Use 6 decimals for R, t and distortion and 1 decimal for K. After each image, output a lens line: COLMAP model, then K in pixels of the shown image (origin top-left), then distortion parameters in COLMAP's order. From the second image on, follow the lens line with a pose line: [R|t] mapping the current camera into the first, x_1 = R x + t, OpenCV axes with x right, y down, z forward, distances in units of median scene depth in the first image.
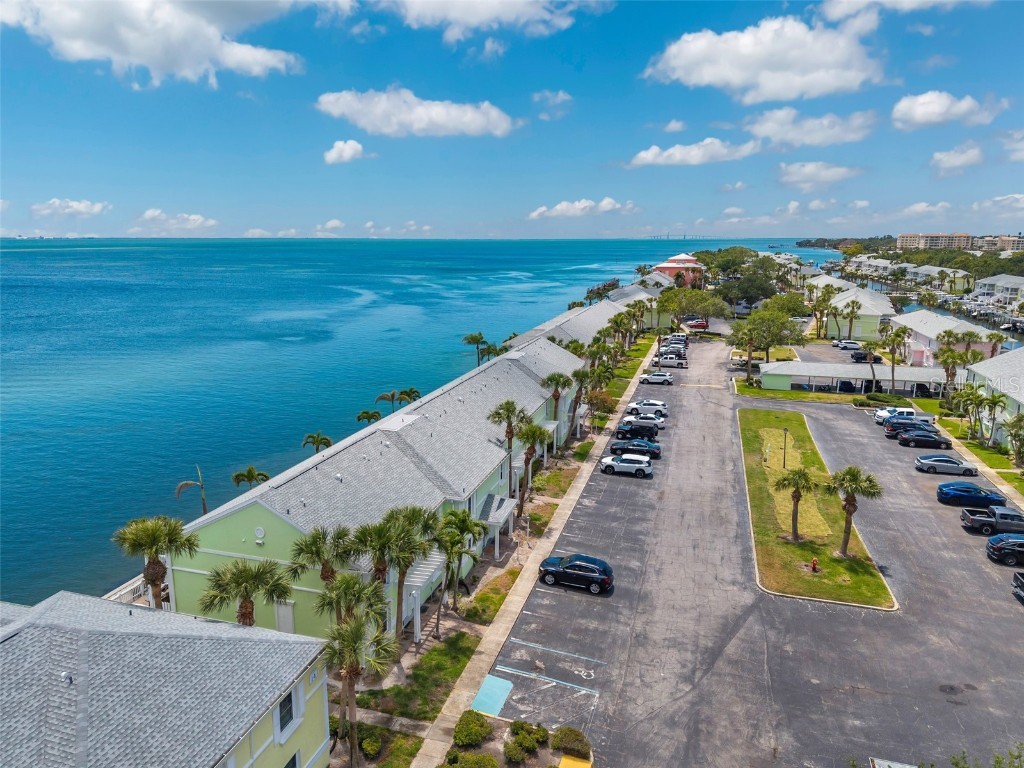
lens RADIAL K [[688.9, 0, 498.4], [0, 688.9, 387.3], [0, 0, 1]] dist [0.023700, -0.023746]
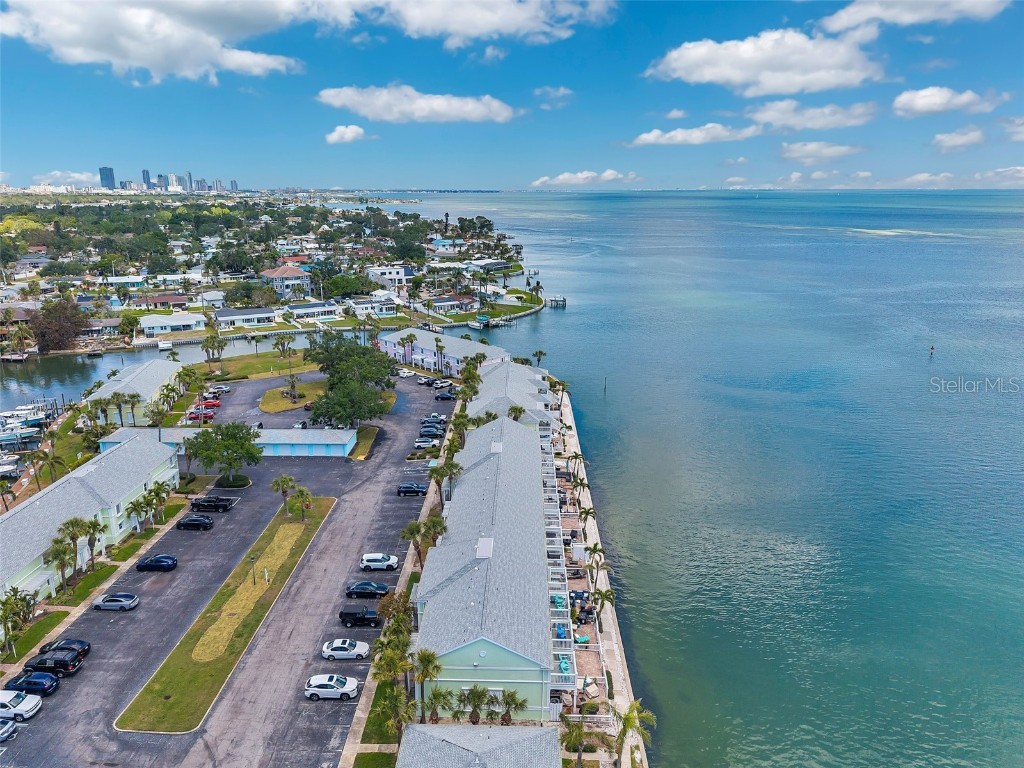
lens RADIAL K [[698.0, 0, 503.9], [0, 698.0, 384.6], [0, 0, 1]] dist [0.011136, -0.006060]
pose [[-0.964840, 0.072467, -0.252651, 0.369758], [-0.055985, 0.882521, 0.466929, -1.151077], [0.256807, 0.464656, -0.847434, 2.803981]]
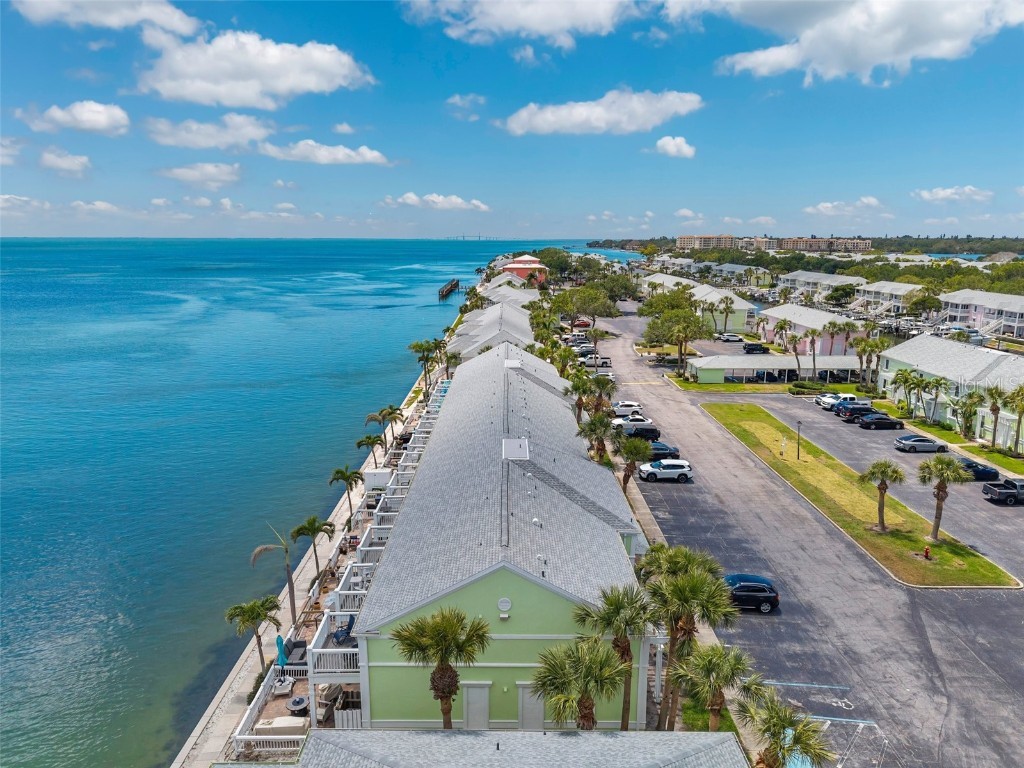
lens RADIAL K [[692.4, 0, 503.1], [0, 692.4, 388.0], [0, 0, 1]] dist [0.016386, -0.012739]
pose [[0.957519, -0.058987, 0.282274, -0.414741], [0.059045, 0.998221, 0.008309, -0.035311], [-0.282262, 0.008711, 0.959298, 0.167684]]
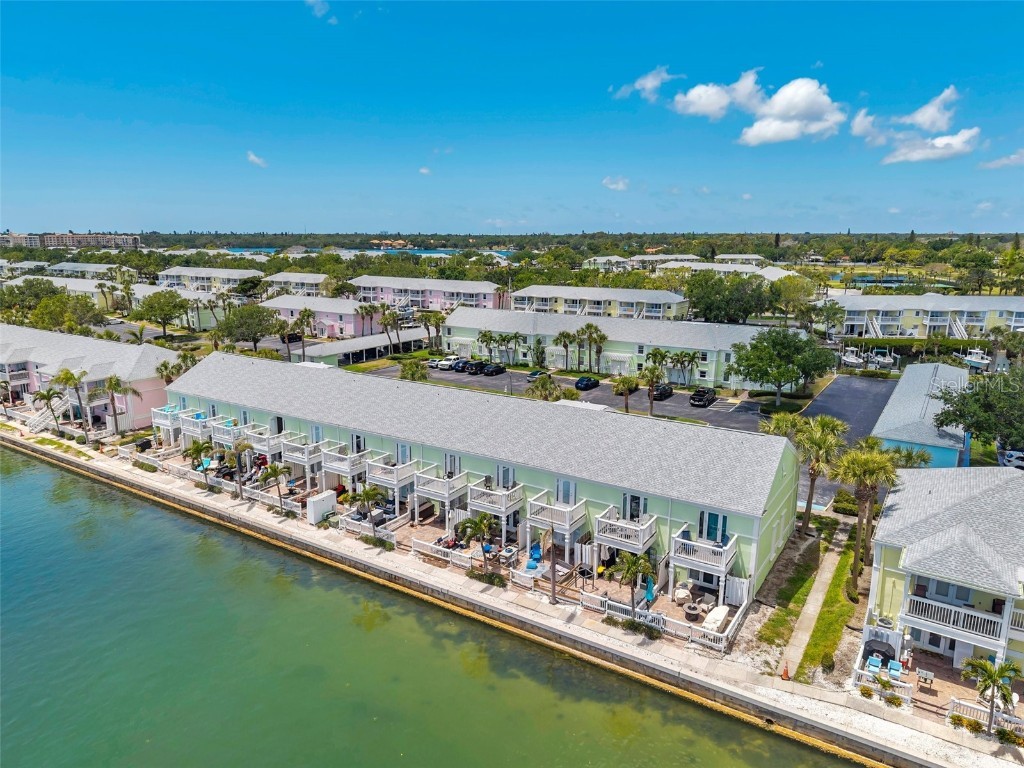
lens RADIAL K [[683.9, 0, 509.4], [0, 683.9, 410.9], [0, 0, 1]] dist [0.061800, -0.079064]
pose [[0.276455, -0.238713, 0.930907, -1.223373], [0.202741, 0.961345, 0.186310, -0.170043], [-0.939398, 0.137226, 0.314166, 0.787411]]
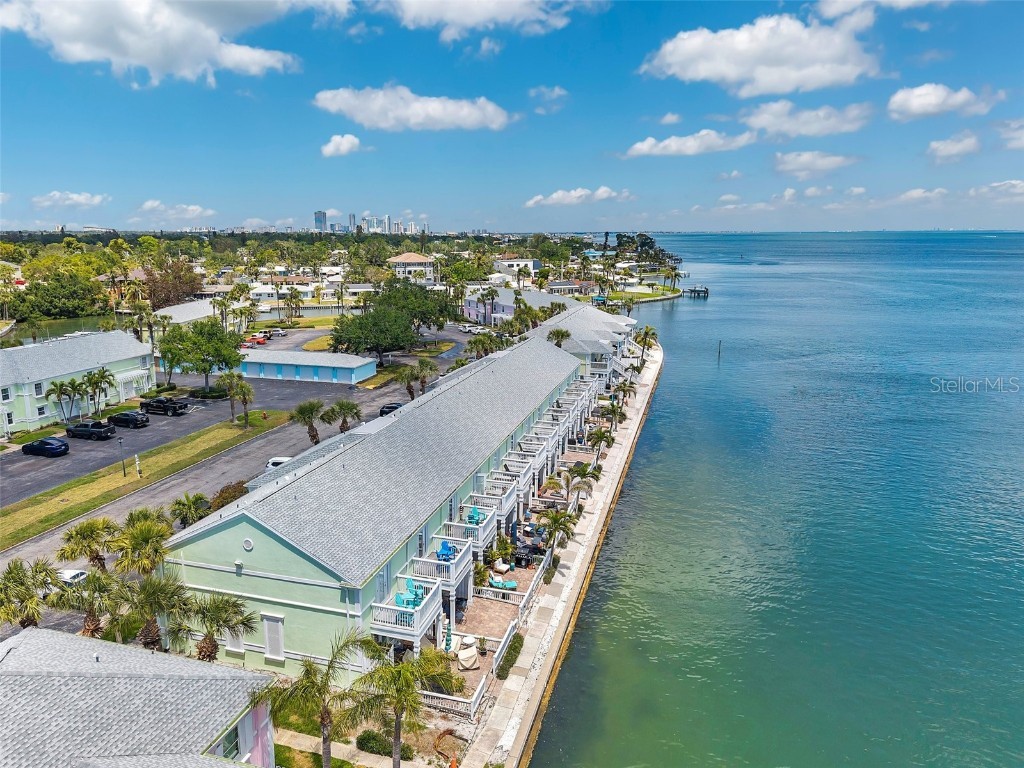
lens RADIAL K [[695.4, 0, 493.3], [0, 695.4, 379.0], [0, 0, 1]] dist [0.024851, -0.021898]
pose [[-0.999990, 0.004392, 0.000740, -0.139110], [0.004304, 0.910393, 0.413723, -0.561557], [0.001144, 0.413722, -0.910402, 2.518057]]
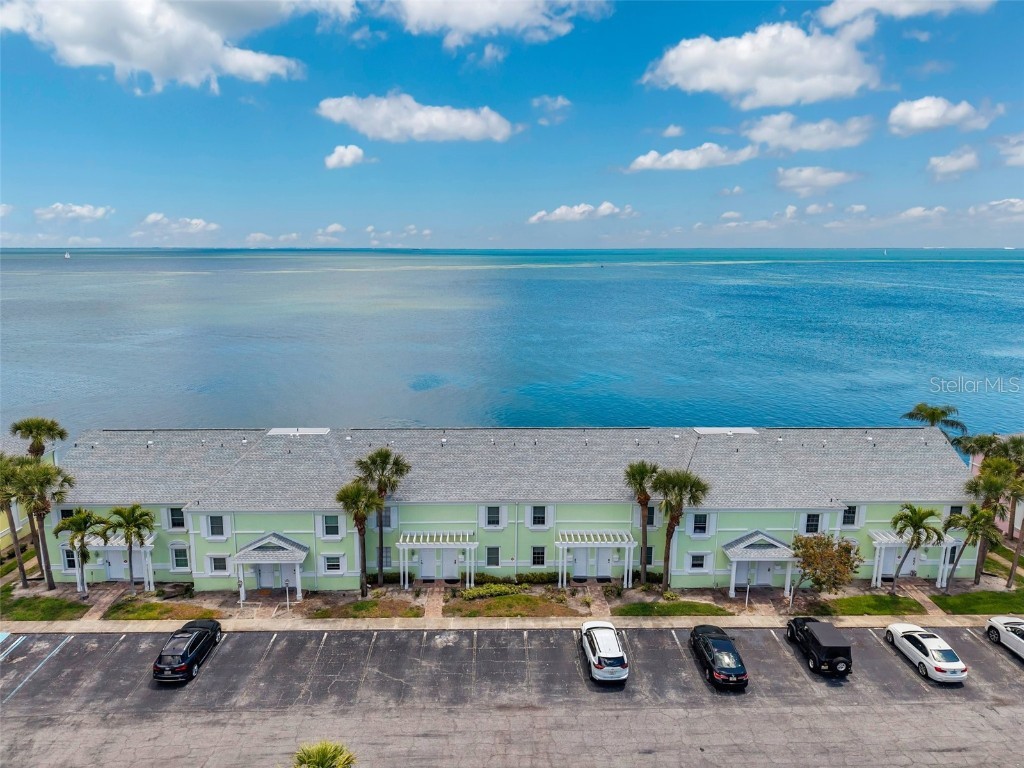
lens RADIAL K [[698.0, 0, 503.9], [0, 698.0, 384.6], [0, 0, 1]] dist [0.011136, -0.006060]
pose [[0.306719, 0.187341, -0.933181, 0.889258], [-0.204131, 0.970572, 0.127753, -0.207337], [0.929653, 0.151307, 0.335935, 0.954062]]
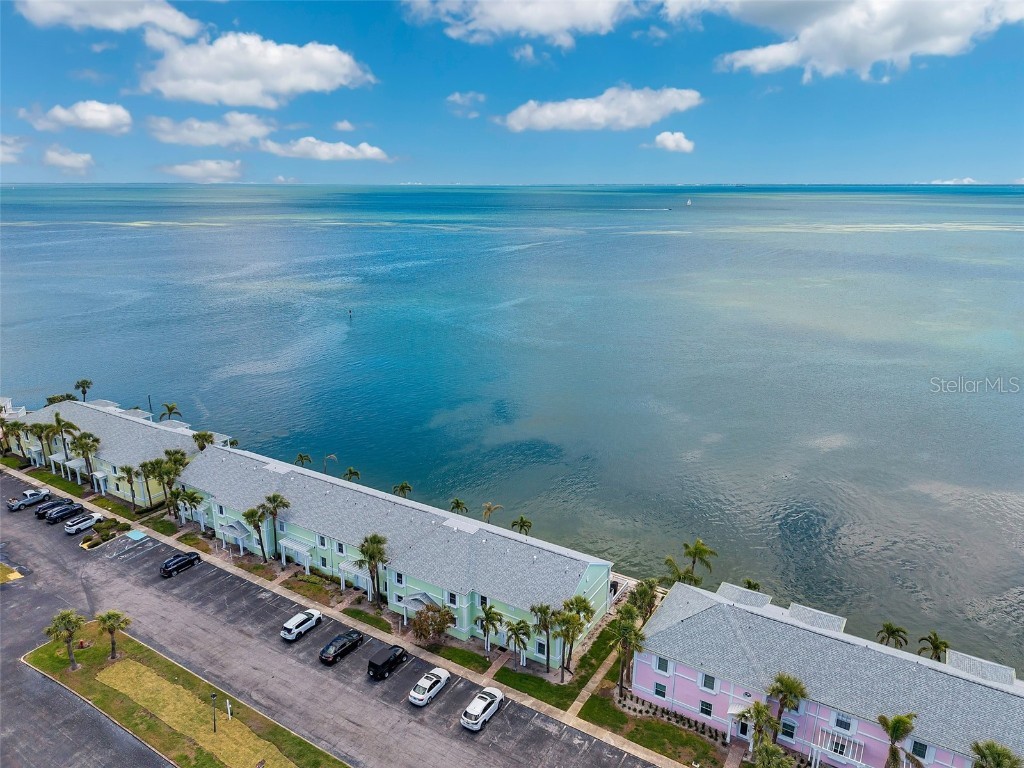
lens RADIAL K [[688.9, 0, 498.4], [0, 688.9, 387.3], [0, 0, 1]] dist [0.023700, -0.023746]
pose [[-0.265901, 0.266573, -0.926410, 1.420463], [-0.210519, 0.921754, 0.325657, -0.922476], [0.940733, 0.281619, -0.188976, 1.915778]]
